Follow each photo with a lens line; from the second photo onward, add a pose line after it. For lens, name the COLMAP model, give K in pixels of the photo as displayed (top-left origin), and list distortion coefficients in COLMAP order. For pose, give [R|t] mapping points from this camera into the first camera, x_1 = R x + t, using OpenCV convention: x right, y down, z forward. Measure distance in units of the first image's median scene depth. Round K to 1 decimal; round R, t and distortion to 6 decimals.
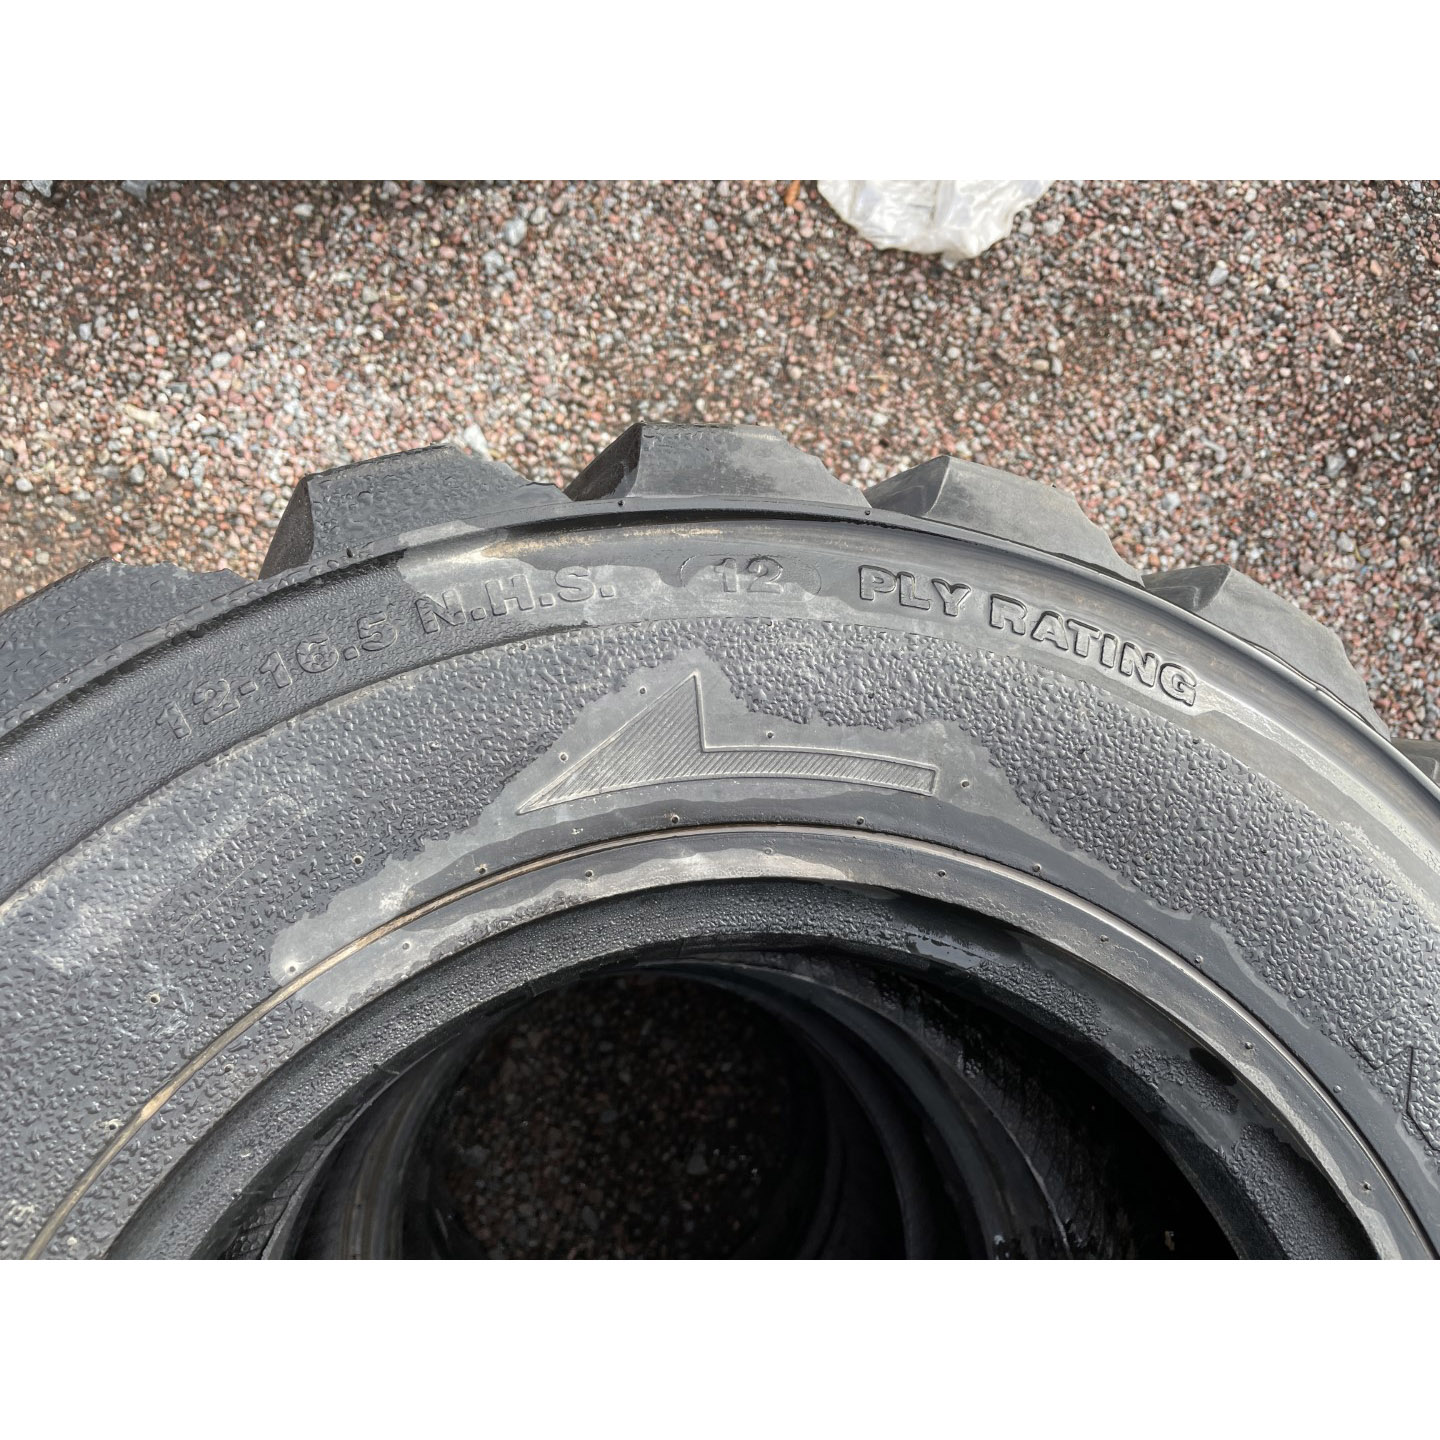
lens RADIAL K [[1079.7, 0, 716.9], [0, 1079.7, 710.9], [0, 0, 1]] dist [0.002897, -0.025663]
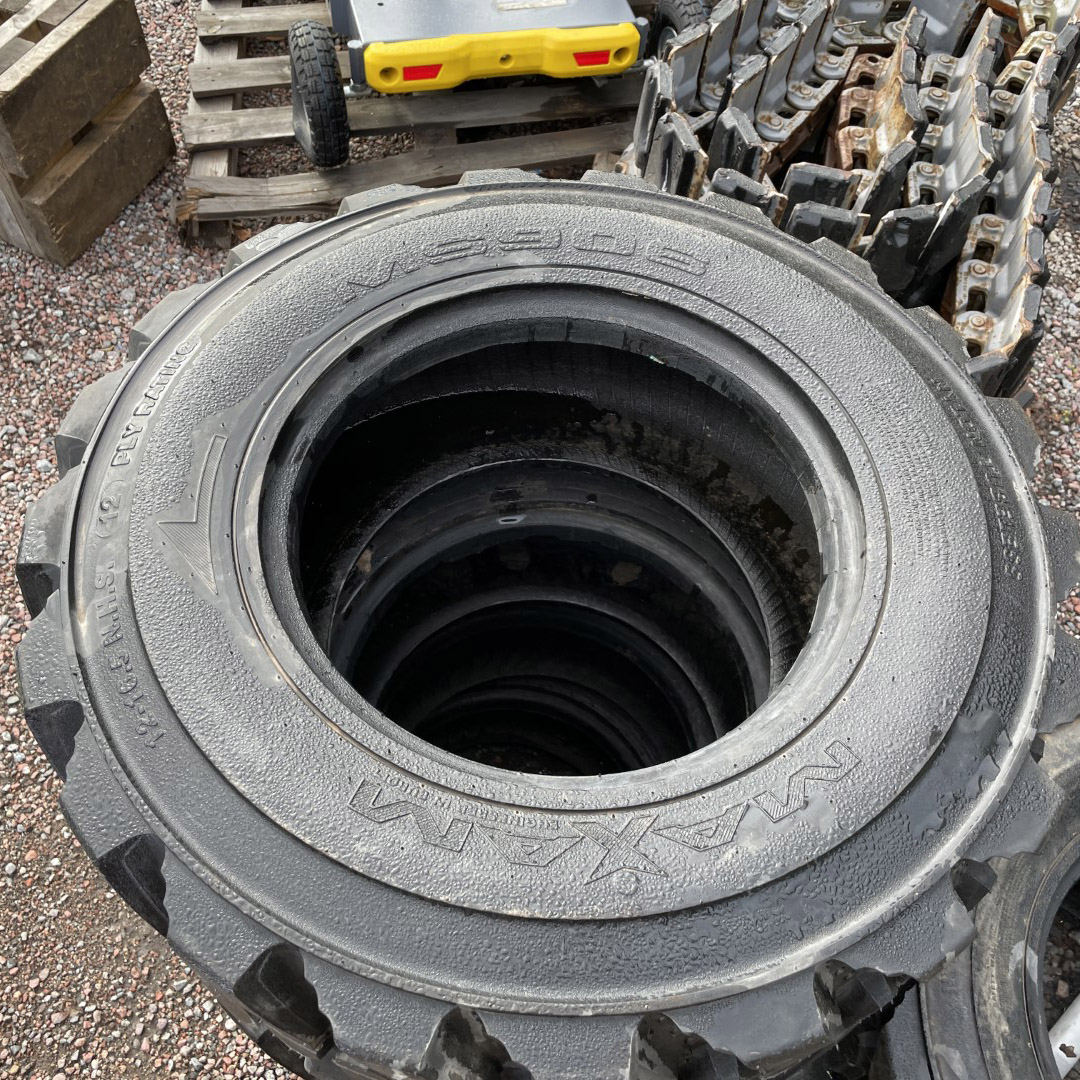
lens RADIAL K [[1136.7, 0, 541.4], [0, 1136.7, 543.5], [0, 0, 1]] dist [0.026120, 0.000000]
pose [[-0.034173, -0.901606, 0.431207, -0.262396], [0.961607, 0.087890, 0.259975, 0.027876], [-0.272294, 0.423536, 0.863987, -0.285897]]
